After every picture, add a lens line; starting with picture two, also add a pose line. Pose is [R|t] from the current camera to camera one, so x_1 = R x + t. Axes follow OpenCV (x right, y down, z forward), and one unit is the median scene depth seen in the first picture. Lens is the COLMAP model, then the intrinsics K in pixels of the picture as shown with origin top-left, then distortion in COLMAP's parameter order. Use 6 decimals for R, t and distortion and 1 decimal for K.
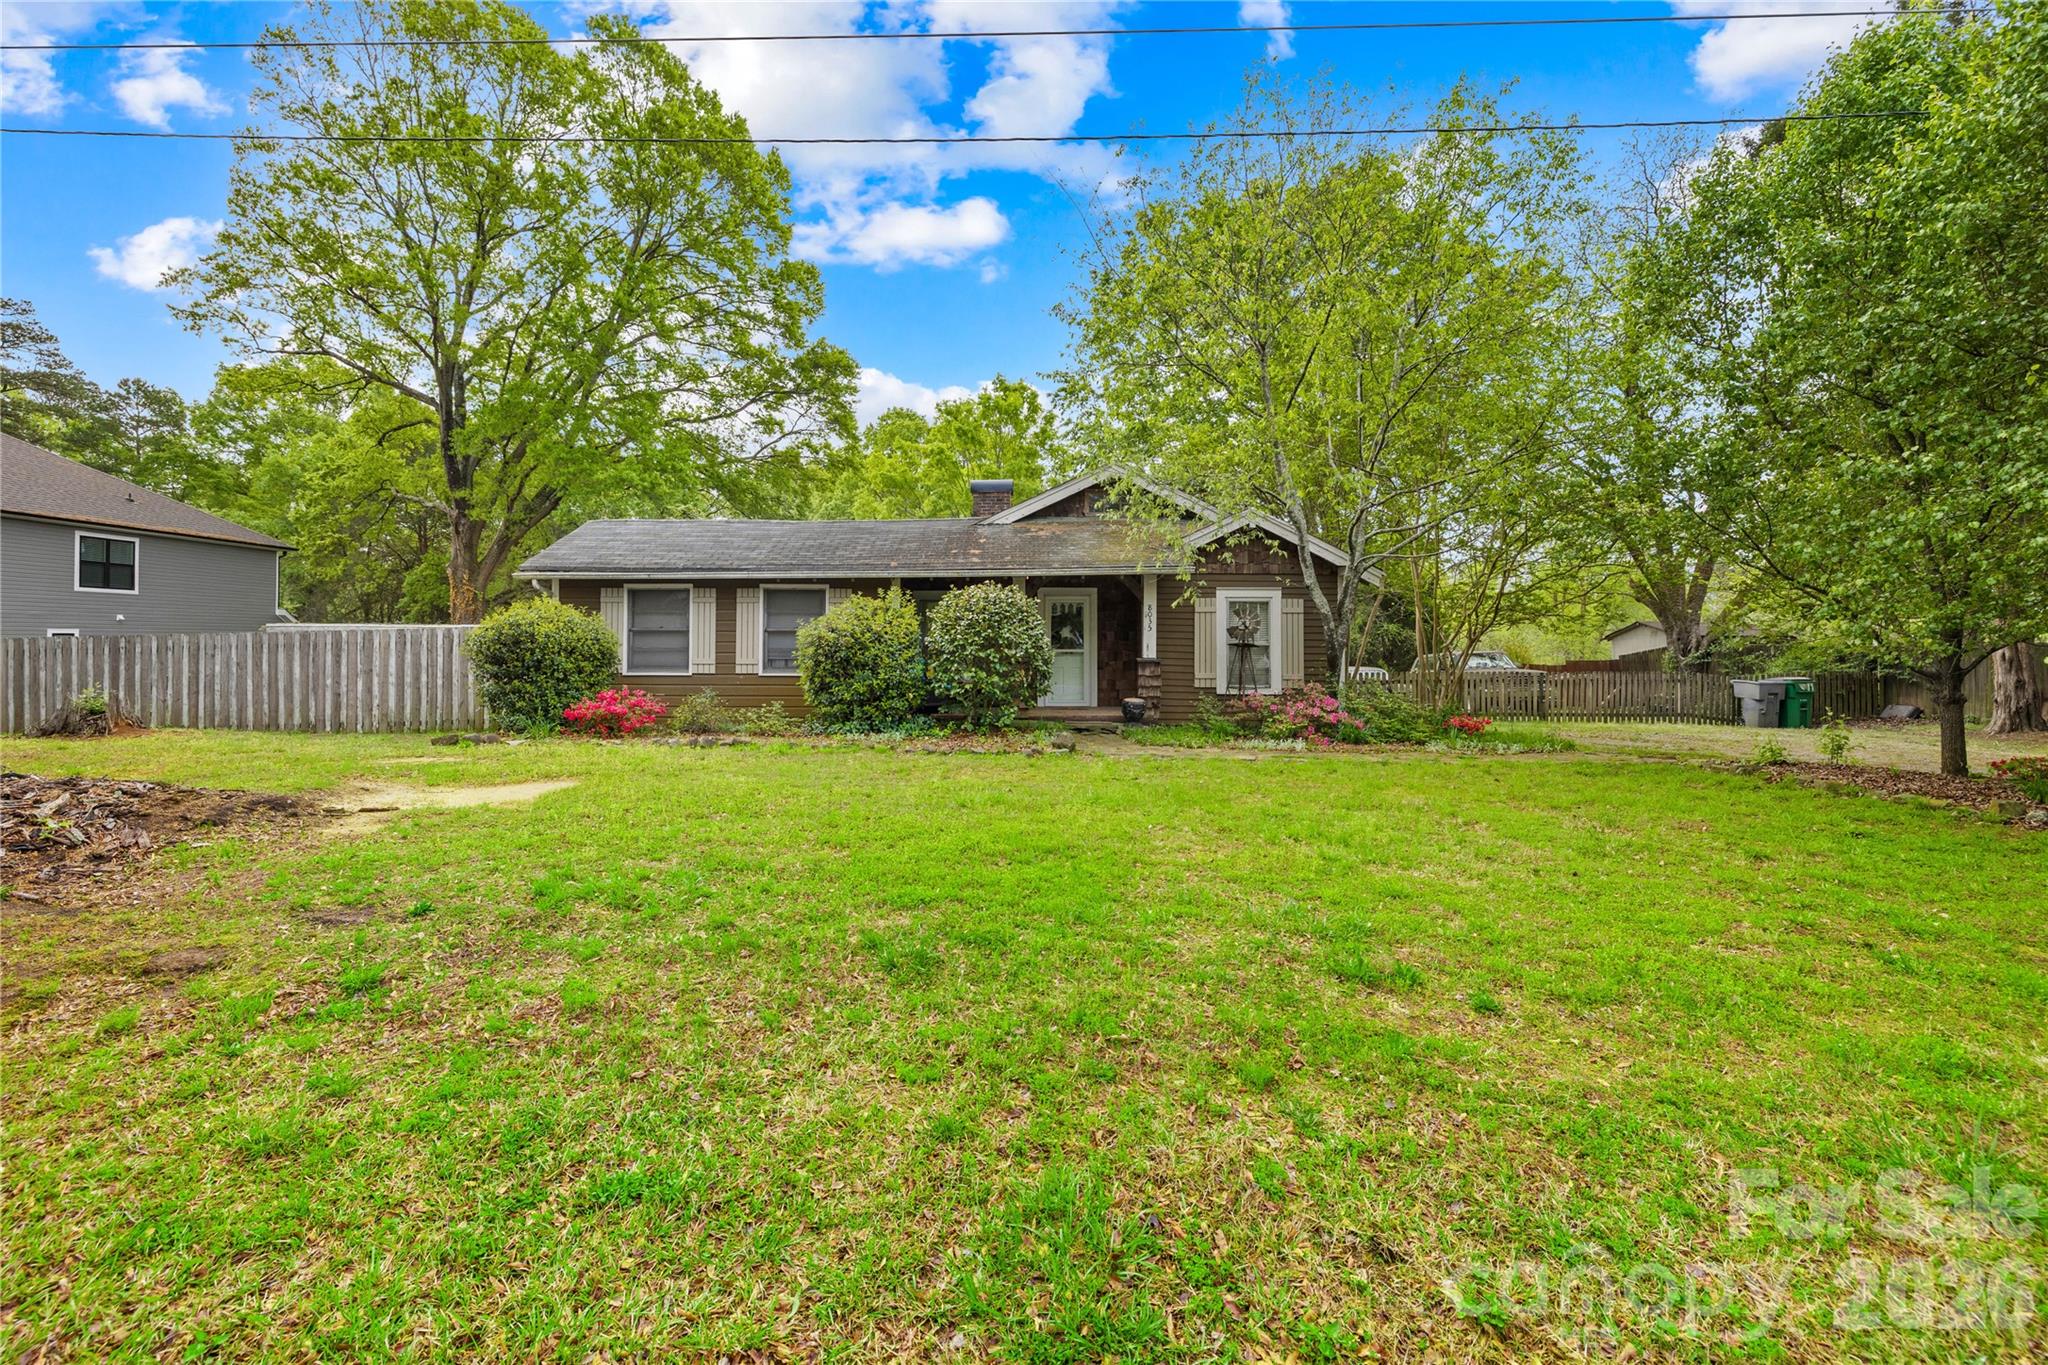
lens RADIAL K [[886.7, 0, 1016.5], [0, 886.7, 634.5], [0, 0, 1]] dist [0.000772, 0.000051]
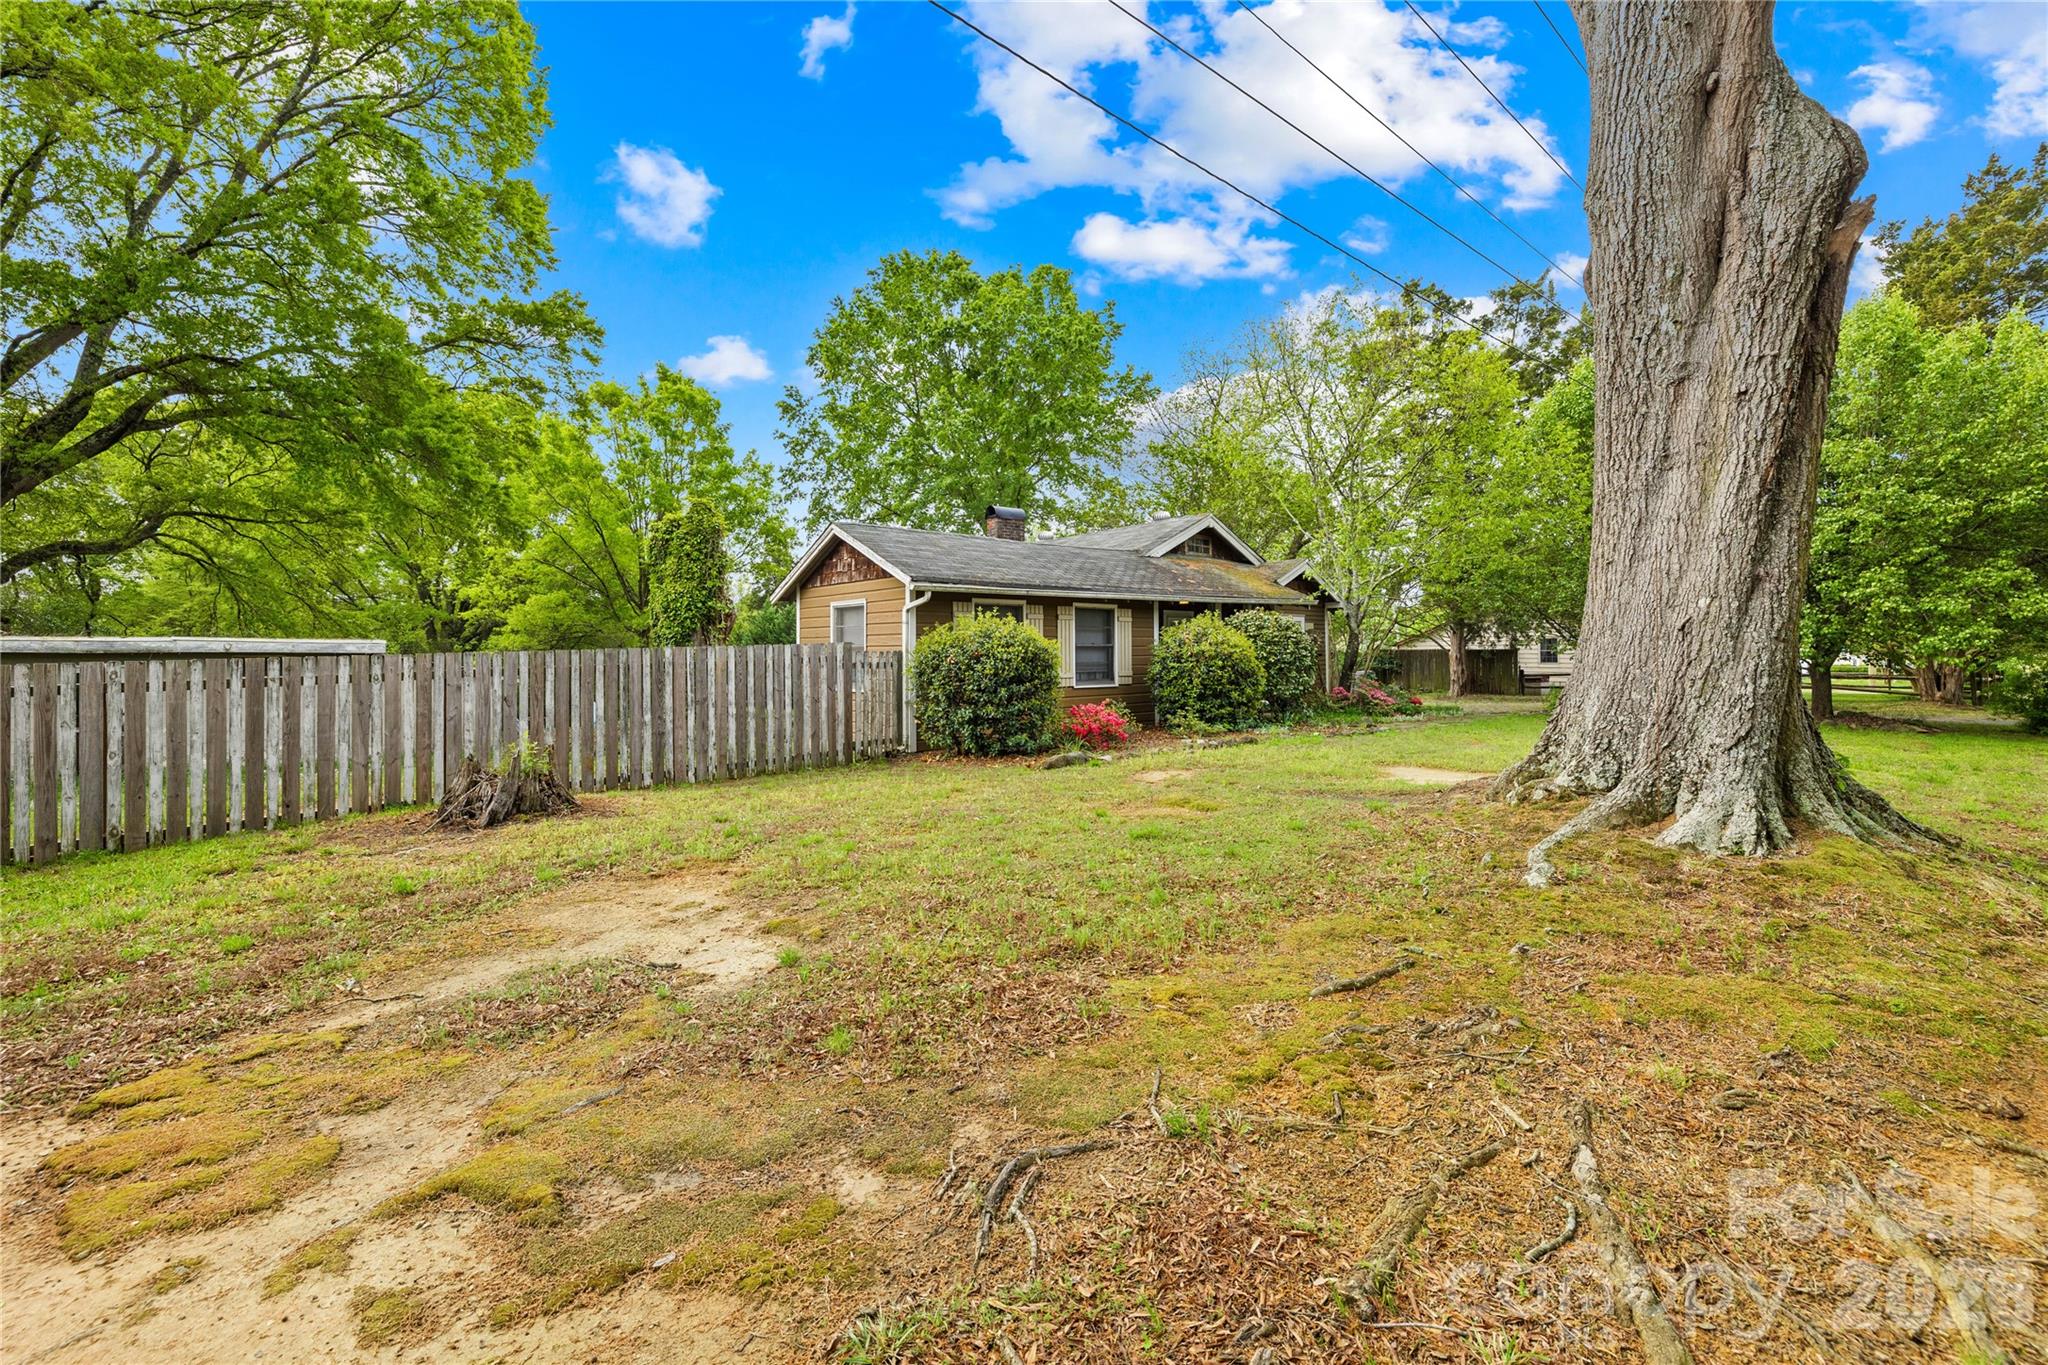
lens RADIAL K [[886.7, 0, 1016.5], [0, 886.7, 634.5], [0, 0, 1]] dist [0.000772, 0.000051]
pose [[0.734703, 0.005740, 0.678364, -1.048929], [-0.004299, 0.999984, -0.003805, -0.013618], [-0.678375, -0.000121, 0.734716, 0.258562]]
